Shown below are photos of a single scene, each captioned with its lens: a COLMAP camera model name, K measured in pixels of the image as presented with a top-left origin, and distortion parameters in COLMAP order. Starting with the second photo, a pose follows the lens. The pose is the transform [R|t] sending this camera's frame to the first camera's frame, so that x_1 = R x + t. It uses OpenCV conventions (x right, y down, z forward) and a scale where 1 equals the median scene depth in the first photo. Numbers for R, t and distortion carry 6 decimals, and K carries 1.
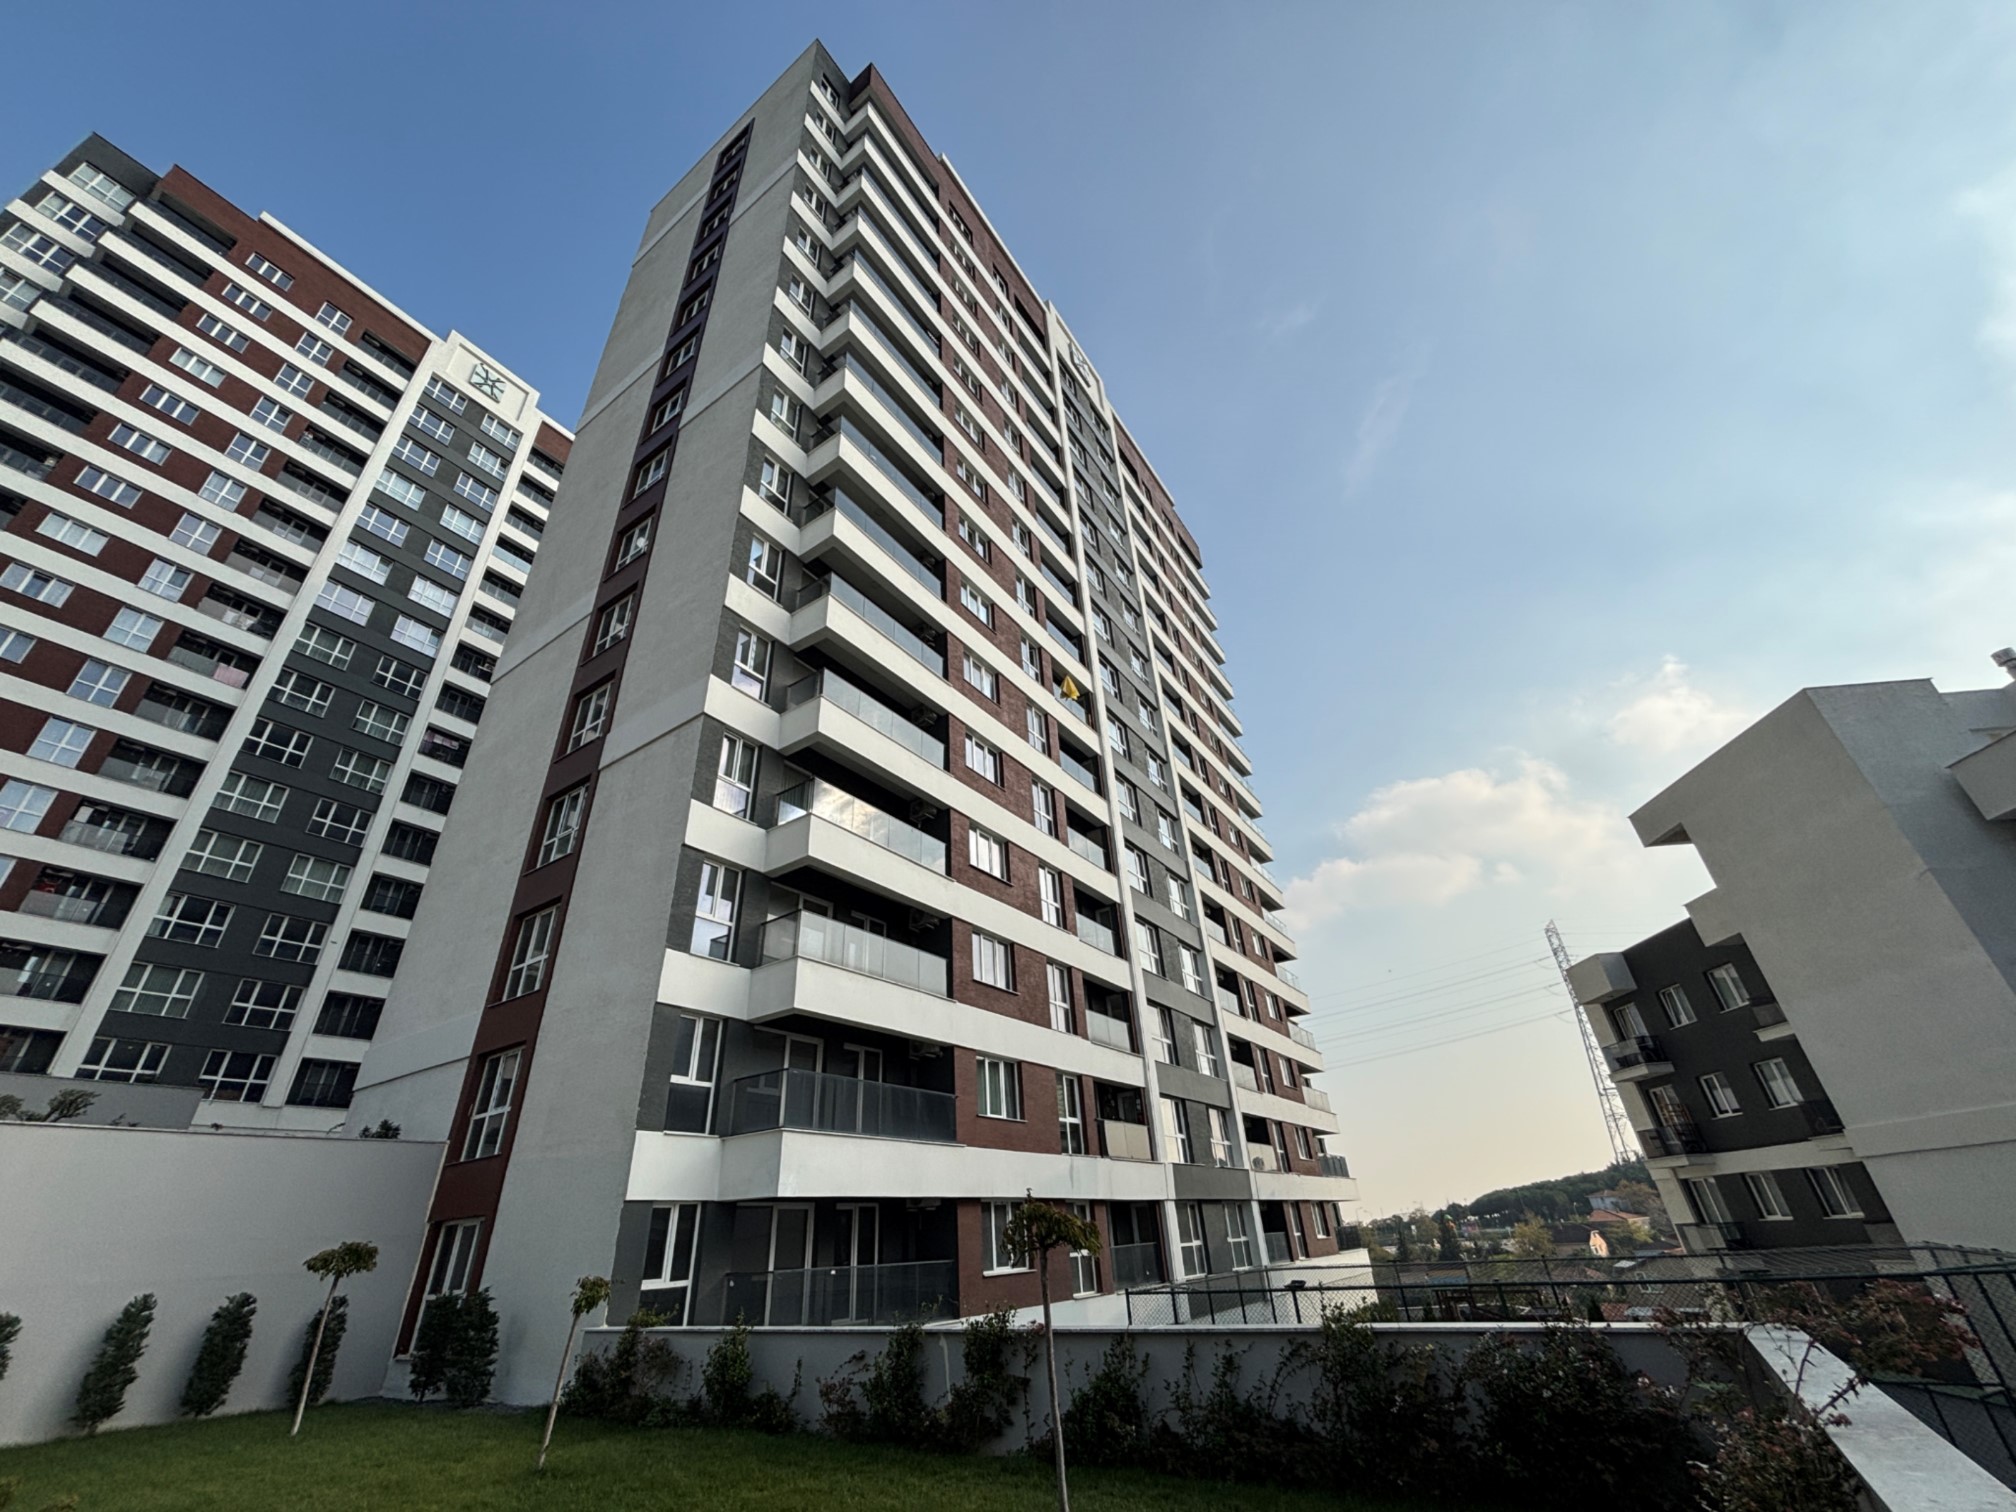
lens RADIAL K [[808.2, 0, 1003.2], [0, 808.2, 759.7], [0, 0, 1]] dist [-0.000989, 0.000232]
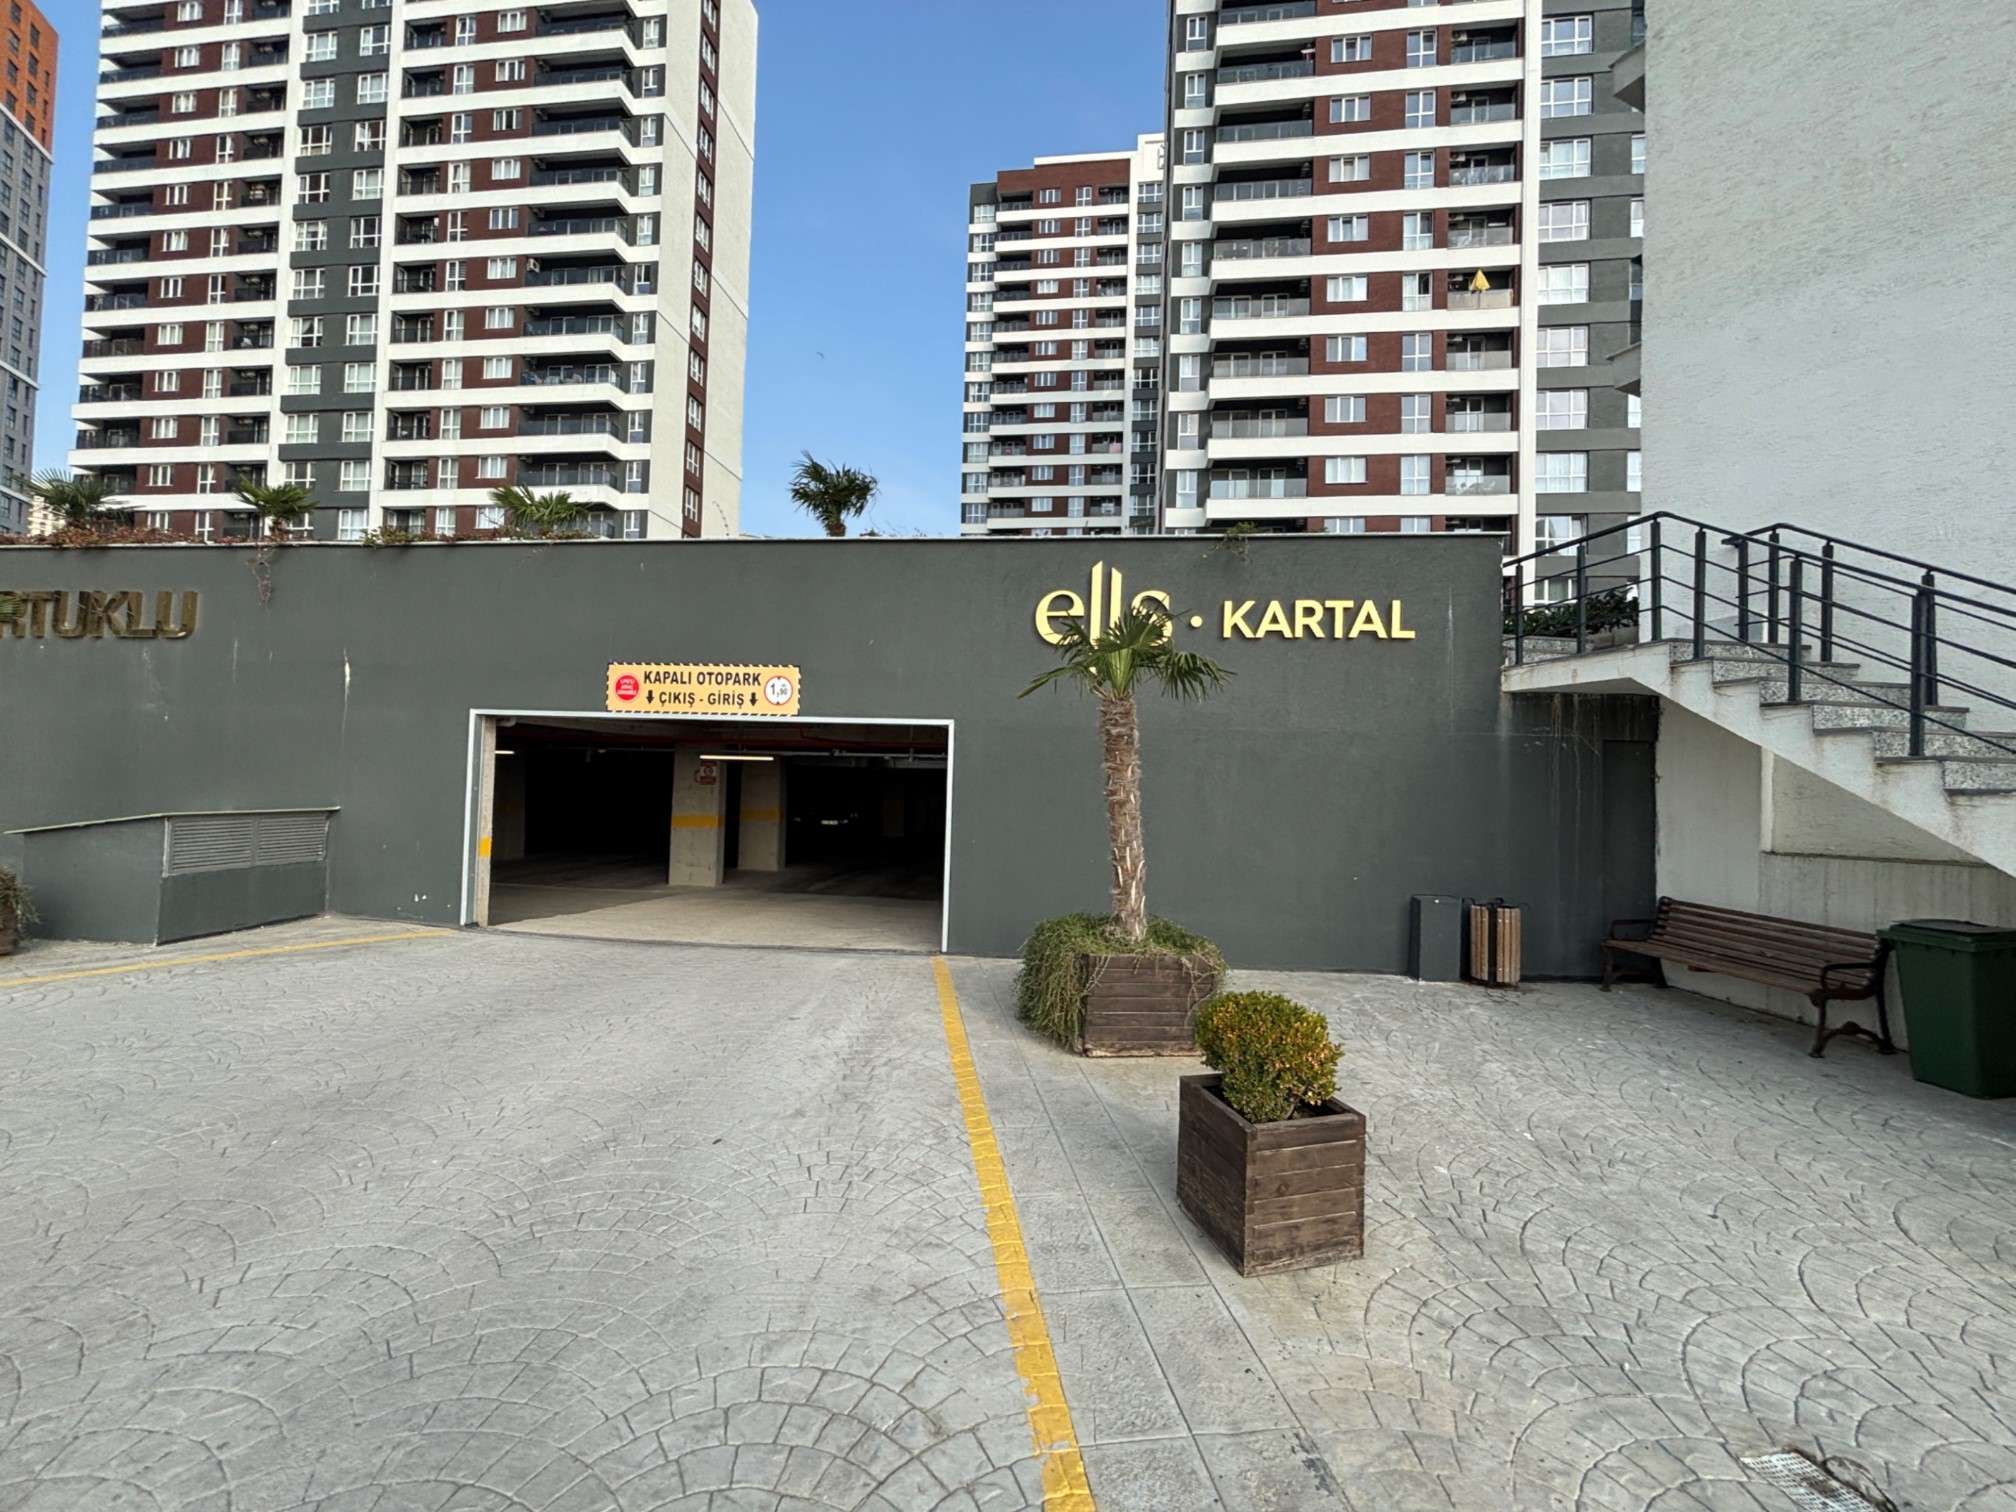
lens RADIAL K [[808.2, 0, 1009.9], [0, 808.2, 753.4], [0, 0, 1]] dist [-0.000989, 0.000232]
pose [[0.454829, 0.039053, -0.889722, 1.537498], [0.412748, 0.876022, 0.249450, -0.104930], [0.789158, -0.480688, 0.382321, -0.688612]]
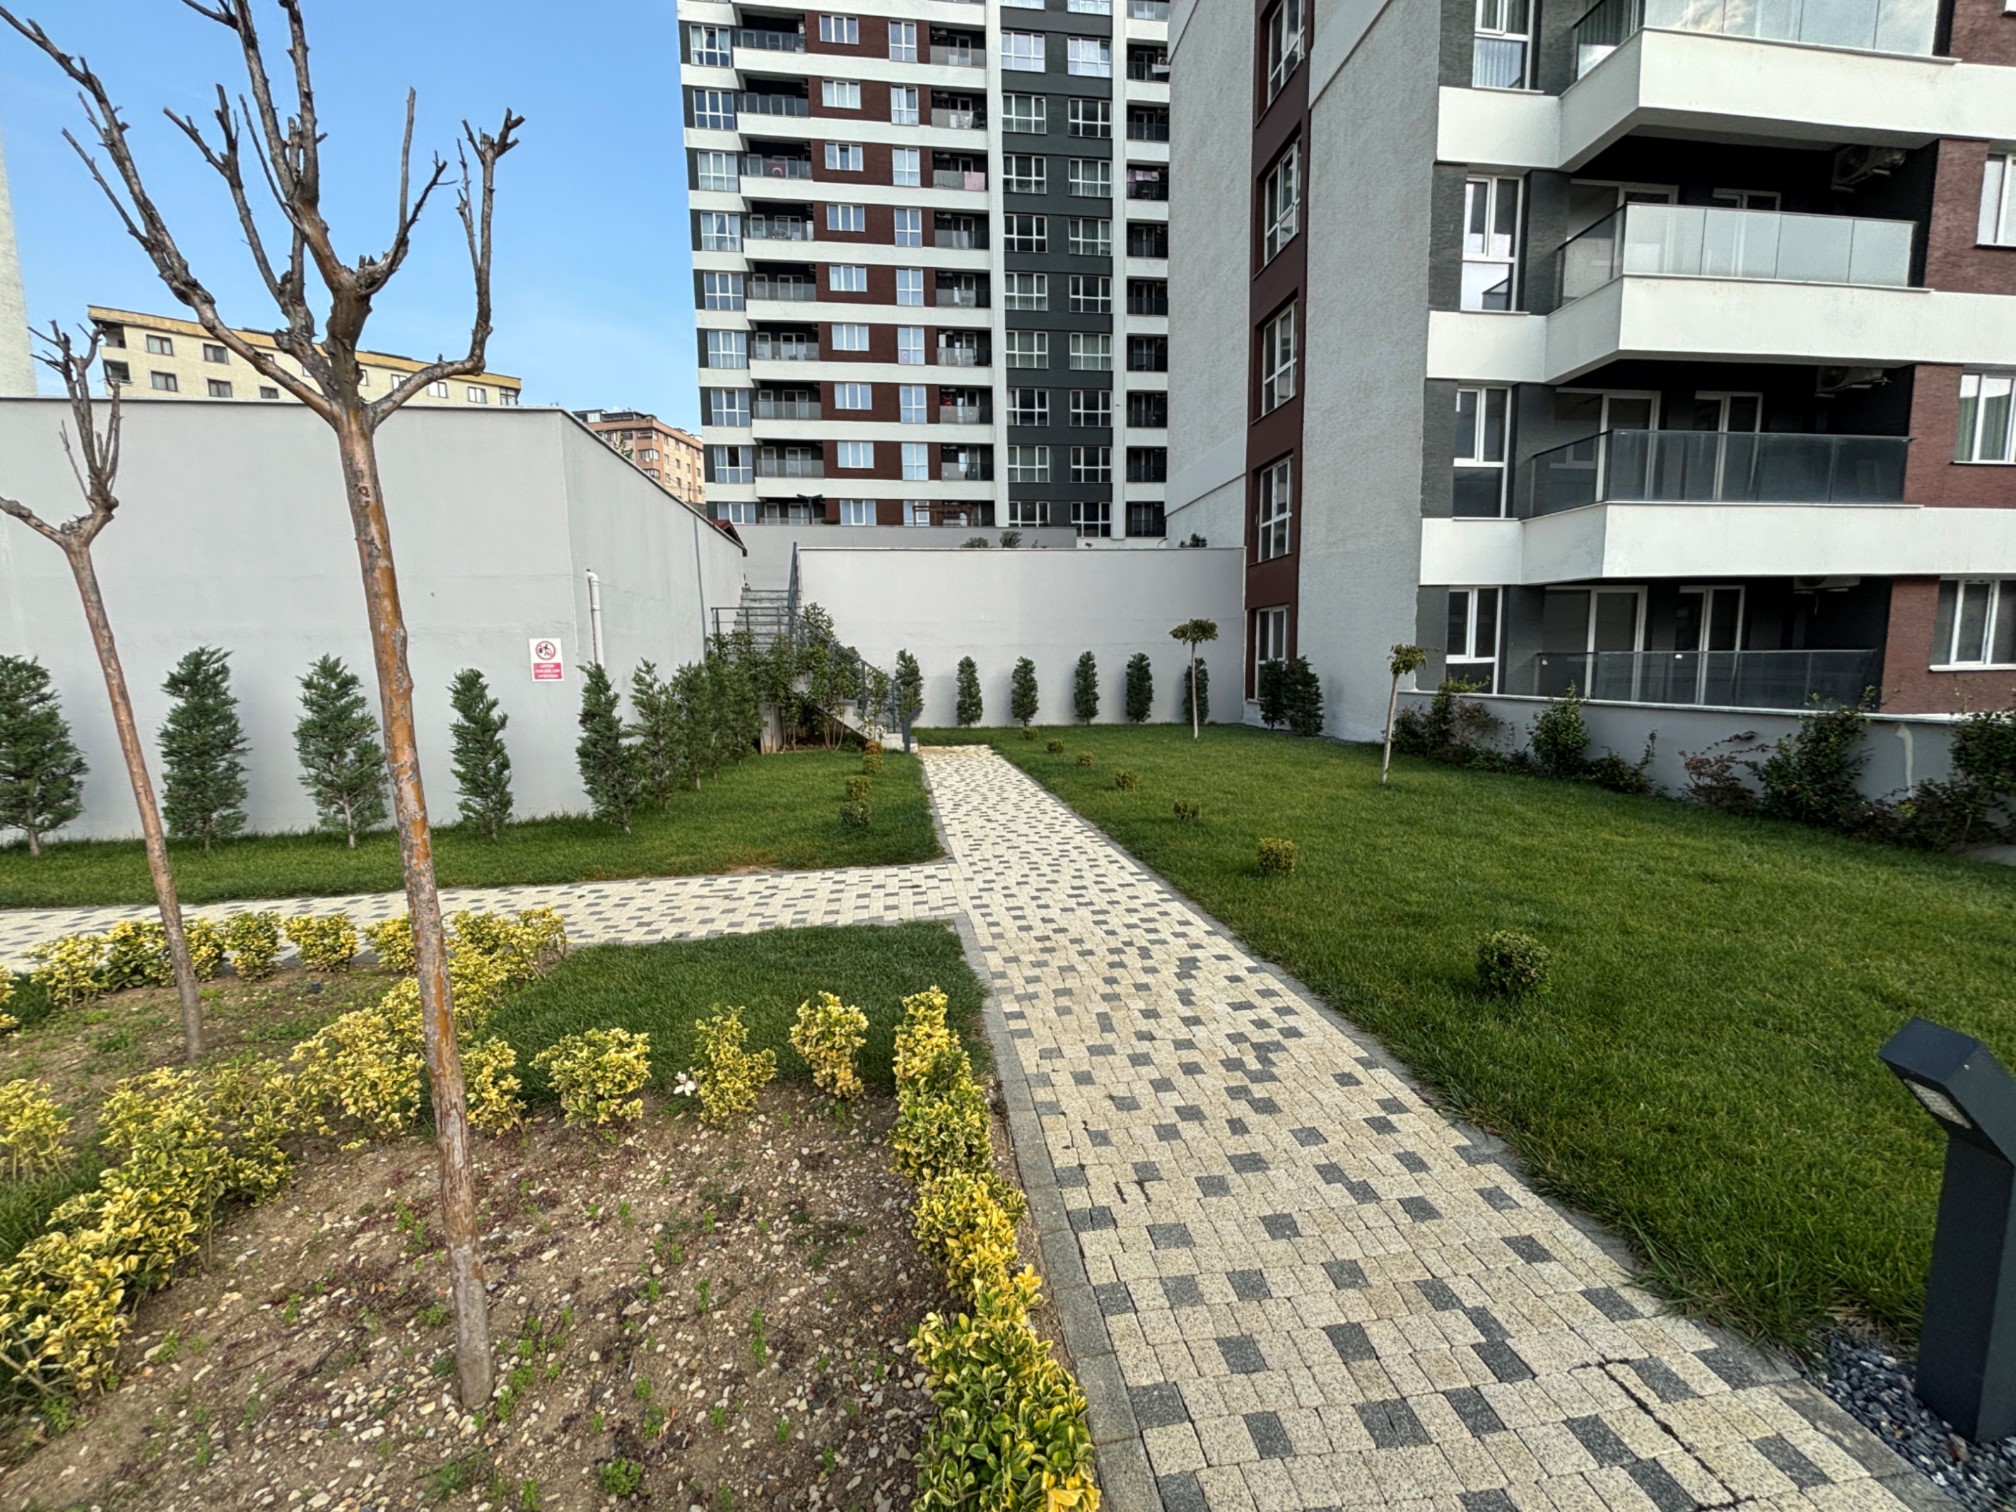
lens RADIAL K [[808.2, 0, 1004.2], [0, 808.2, 751.7], [0, 0, 1]] dist [-0.000989, 0.000232]
pose [[0.671547, 0.124743, -0.730386, -0.041297], [0.362815, 0.804113, 0.470922, 0.040152], [0.646057, -0.581241, 0.494741, 0.041364]]
